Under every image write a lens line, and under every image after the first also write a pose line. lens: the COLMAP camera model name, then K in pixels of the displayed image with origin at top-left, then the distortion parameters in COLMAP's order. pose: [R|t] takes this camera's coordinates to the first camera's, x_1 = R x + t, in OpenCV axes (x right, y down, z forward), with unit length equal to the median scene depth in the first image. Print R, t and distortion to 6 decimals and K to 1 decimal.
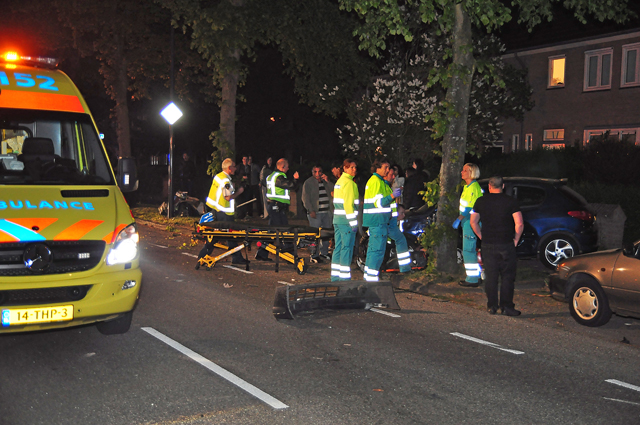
lens RADIAL K [[854.6, 0, 322.6], [0, 854.6, 213.2], [0, 0, 1]] dist [0.067479, 0.032846]
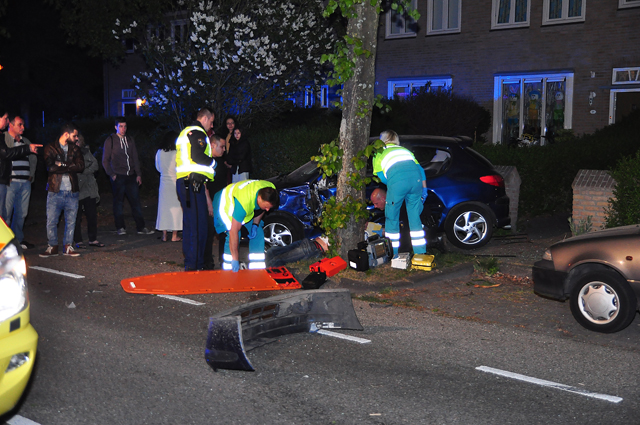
lens RADIAL K [[886.5, 0, 321.1], [0, 886.5, 213.2], [0, 0, 1]] dist [0.074616, 0.137869]
pose [[0.951227, -0.041940, 0.305627, -0.121969], [0.027471, 0.998296, 0.051492, -0.015598], [-0.307266, -0.040585, 0.950758, 0.250288]]
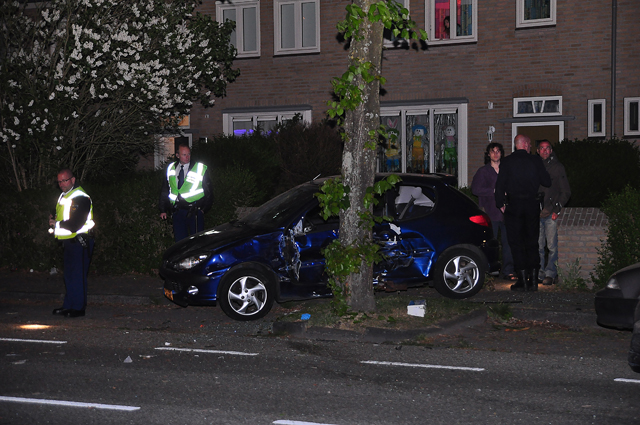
lens RADIAL K [[1301.2, 0, 318.8], [0, 1301.2, 213.0], [0, 0, 1]] dist [0.231298, 0.152694]
pose [[0.841603, -0.040185, 0.538600, -0.433770], [0.054962, 0.998423, -0.011390, 0.000597], [-0.537293, 0.039189, 0.842485, 0.139974]]
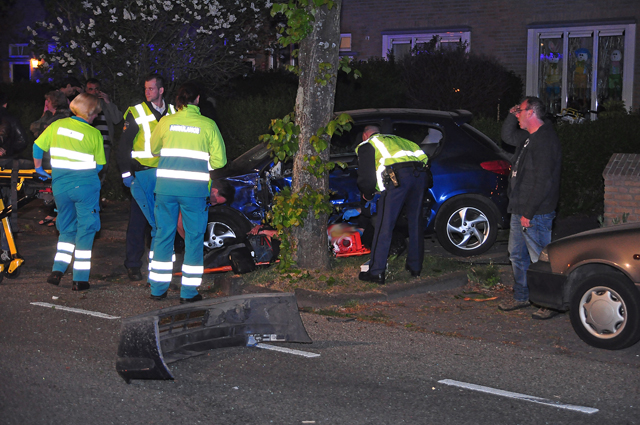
lens RADIAL K [[1301.2, 0, 318.8], [0, 1301.2, 213.0], [0, 0, 1]] dist [0.231298, 0.152694]
pose [[0.947610, -0.037890, 0.317173, -0.137344], [0.026006, 0.998795, 0.041621, -0.008098], [-0.318368, -0.031192, 0.947454, 0.131939]]
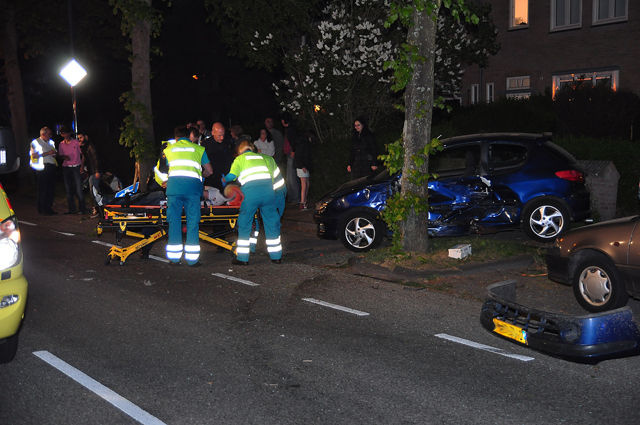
lens RADIAL K [[940.2, 0, 322.3], [0, 940.2, 212.0], [0, 0, 1]] dist [0.113820, 0.013044]
pose [[0.996641, -0.045009, 0.068412, -0.006194], [0.042618, 0.998442, 0.036019, -0.006015], [-0.069927, -0.032982, 0.997007, 0.097328]]
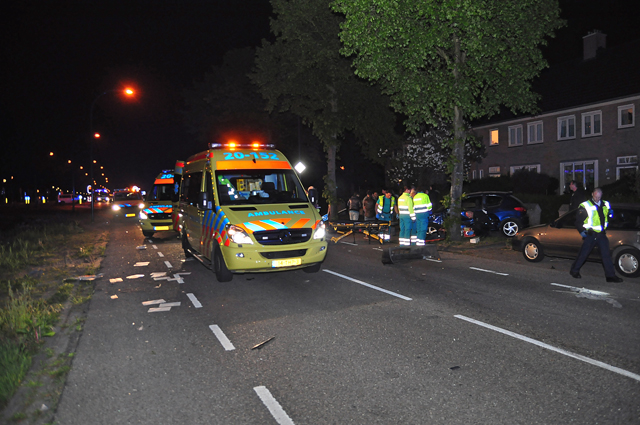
lens RADIAL K [[459.6, 0, 327.8], [0, 459.6, 210.9], [0, 0, 1]] dist [-0.130326, 0.111016]
pose [[0.996539, -0.040175, -0.072768, -0.072211], [0.039130, 0.999110, -0.015718, 0.004956], [0.073335, 0.012816, 0.997225, -0.078022]]
